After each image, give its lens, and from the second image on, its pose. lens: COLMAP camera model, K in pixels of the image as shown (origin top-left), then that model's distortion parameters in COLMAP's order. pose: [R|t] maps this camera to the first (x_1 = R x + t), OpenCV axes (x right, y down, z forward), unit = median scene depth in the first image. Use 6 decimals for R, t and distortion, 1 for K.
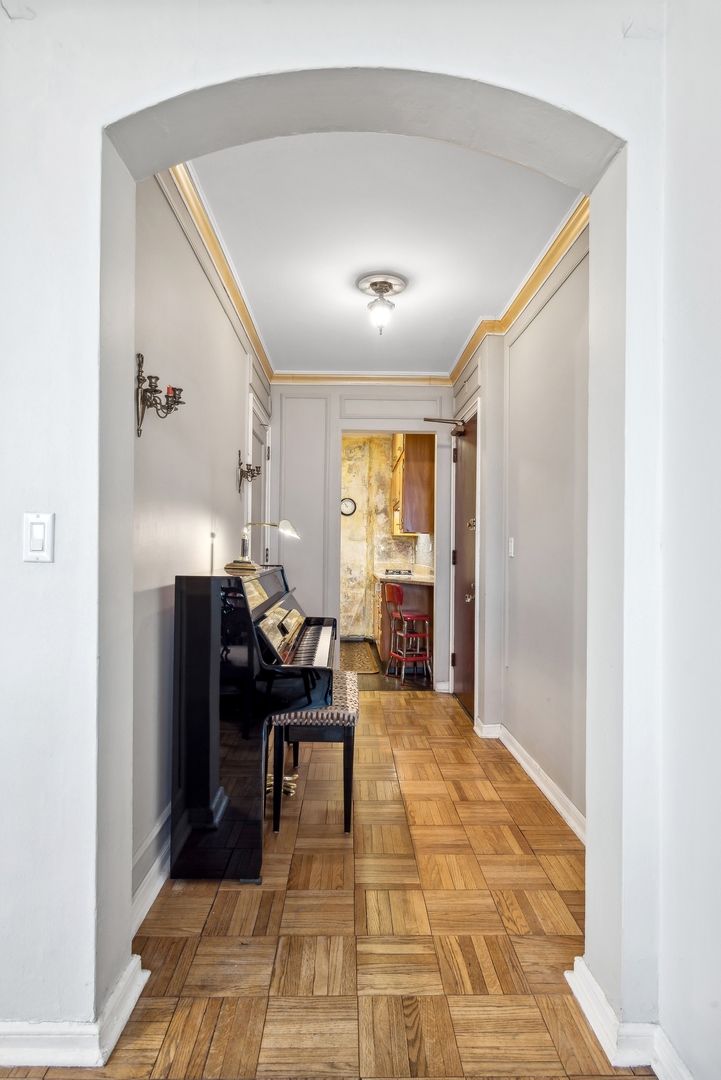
lens RADIAL K [[587.3, 0, 359.2], [0, 587.3, 543.4], [0, 0, 1]] dist [0.000358, 0.000001]
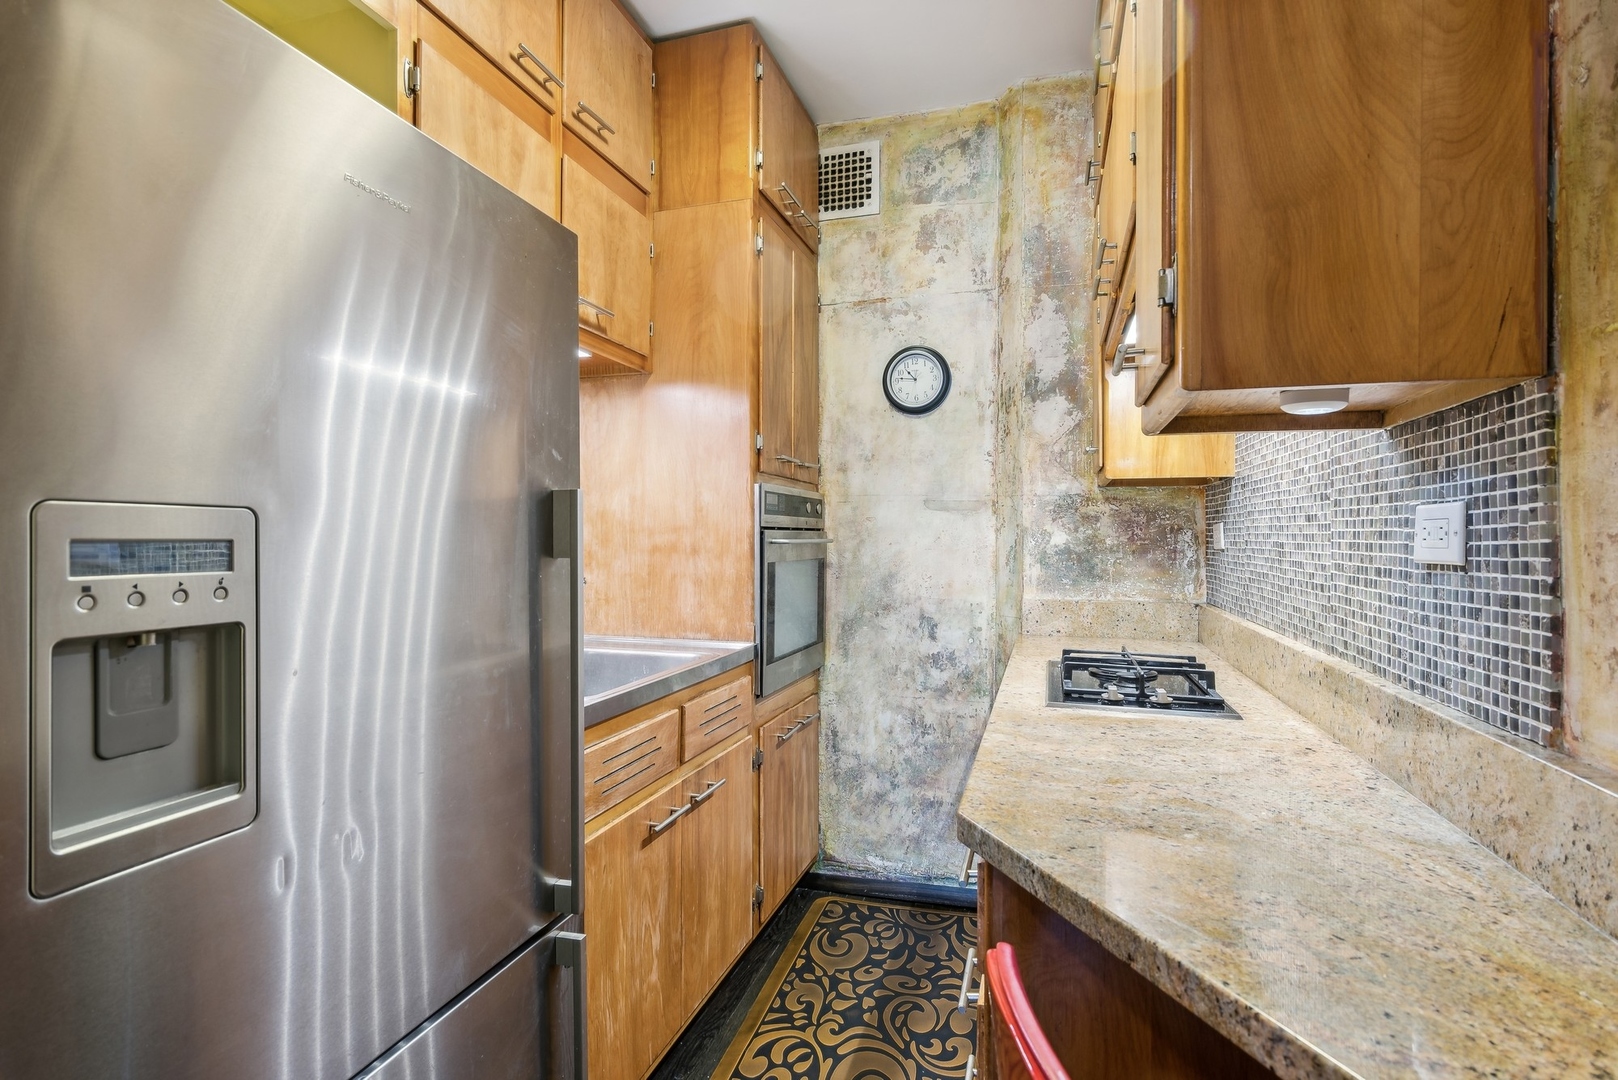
lens RADIAL K [[802.3, 0, 804.6], [0, 802.3, 530.6], [0, 0, 1]] dist [0.001368, 0.000042]
pose [[0.948996, -0.012944, -0.315021, 0.043752], [0.012083, 0.999916, -0.004687, 0.005342], [0.315055, 0.000642, 0.949073, 0.649249]]
